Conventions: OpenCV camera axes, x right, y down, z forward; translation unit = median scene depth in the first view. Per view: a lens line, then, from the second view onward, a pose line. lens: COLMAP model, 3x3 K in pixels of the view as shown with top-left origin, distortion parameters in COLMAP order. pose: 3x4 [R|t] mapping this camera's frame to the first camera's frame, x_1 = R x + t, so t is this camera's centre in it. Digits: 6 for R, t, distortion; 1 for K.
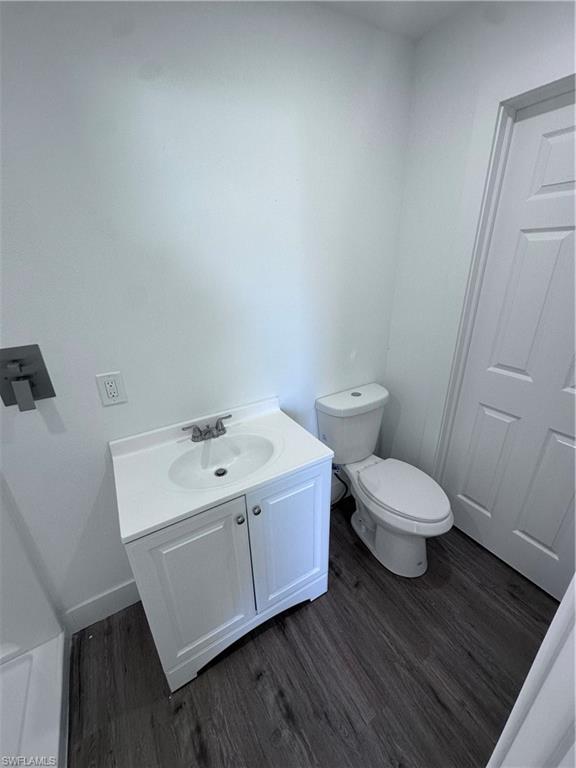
lens RADIAL K [[306.9, 0, 289.0], [0, 306.9, 382.1], [0, 0, 1]] dist [-0.003016, 0.001815]
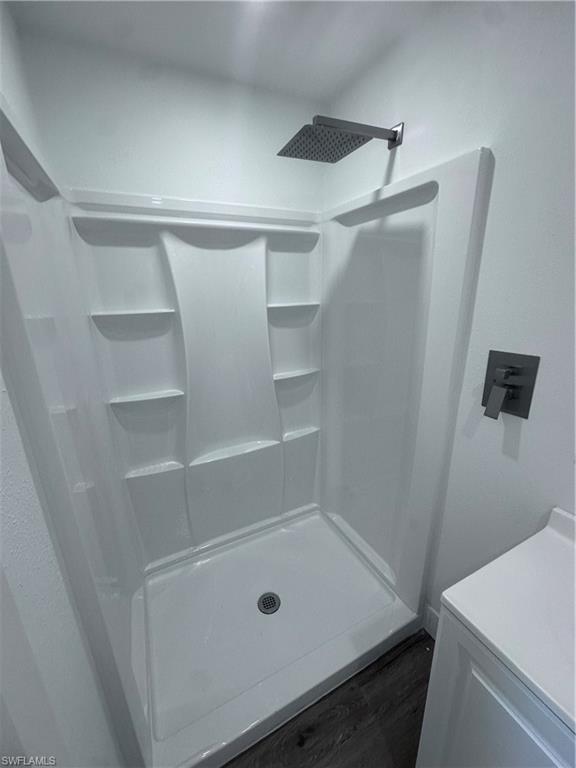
lens RADIAL K [[306.9, 0, 288.7], [0, 306.9, 383.4], [0, 0, 1]] dist [-0.003016, 0.001815]
pose [[-0.083057, 0.302053, -0.949666, 0.071573], [-0.354265, 0.881761, 0.311439, -0.071275], [0.931449, 0.362301, 0.033770, 0.320397]]
